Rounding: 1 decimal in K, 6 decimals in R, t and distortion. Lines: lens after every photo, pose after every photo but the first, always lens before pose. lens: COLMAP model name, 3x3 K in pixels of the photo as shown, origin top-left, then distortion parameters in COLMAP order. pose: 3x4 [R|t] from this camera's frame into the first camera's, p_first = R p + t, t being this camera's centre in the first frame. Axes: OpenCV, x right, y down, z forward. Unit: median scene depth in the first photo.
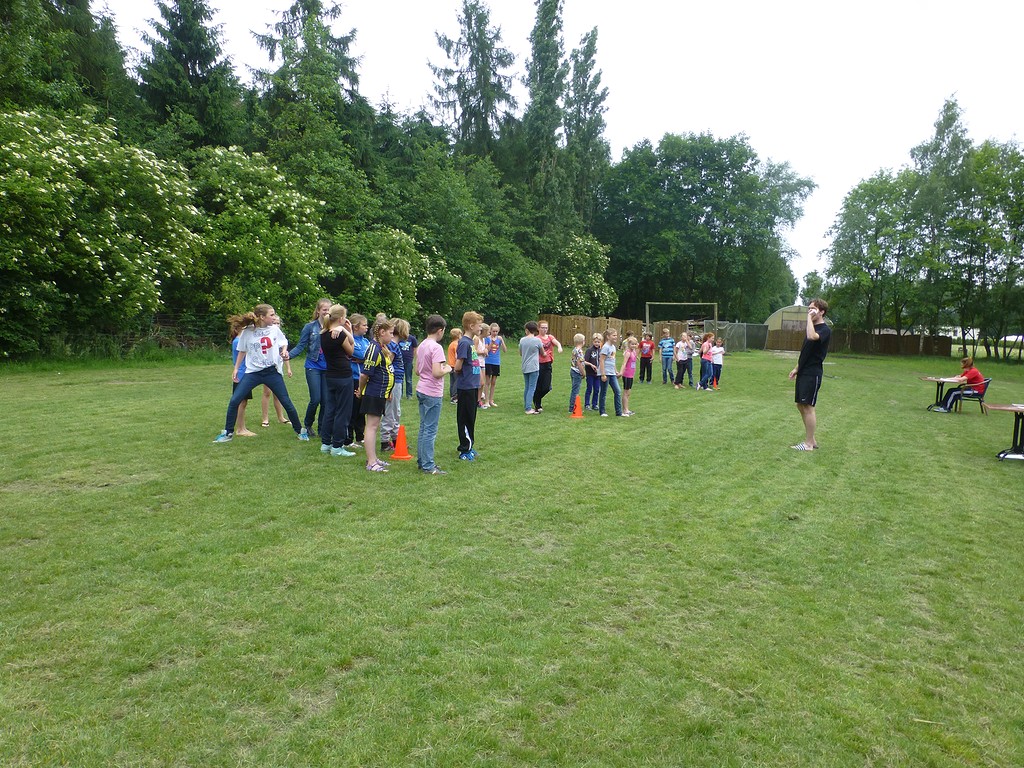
lens RADIAL K [[741.8, 0, 532.2], [0, 741.8, 387.7], [0, 0, 1]] dist [-0.030521, 0.022918]
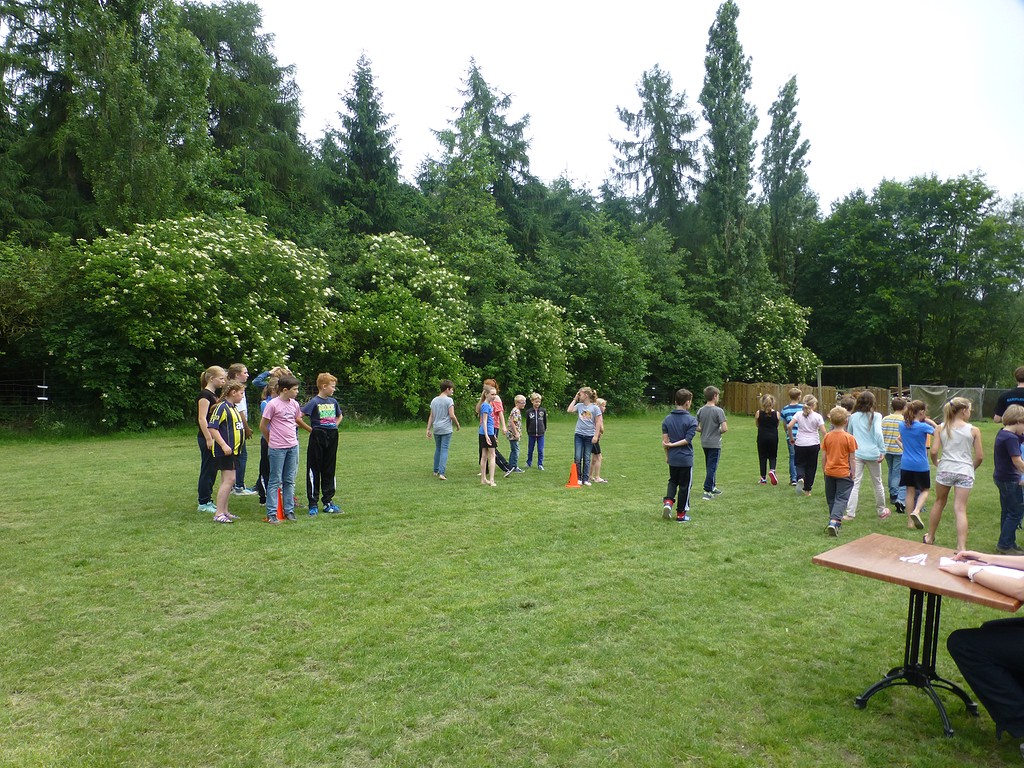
lens RADIAL K [[741.8, 0, 508.9], [0, 741.8, 387.1], [0, 0, 1]] dist [-0.030521, 0.022918]
pose [[0.938239, -0.014649, -0.345679, 0.091265], [-0.019341, 0.995321, -0.094673, 0.000069], [0.345448, 0.095511, 0.933565, 0.041871]]
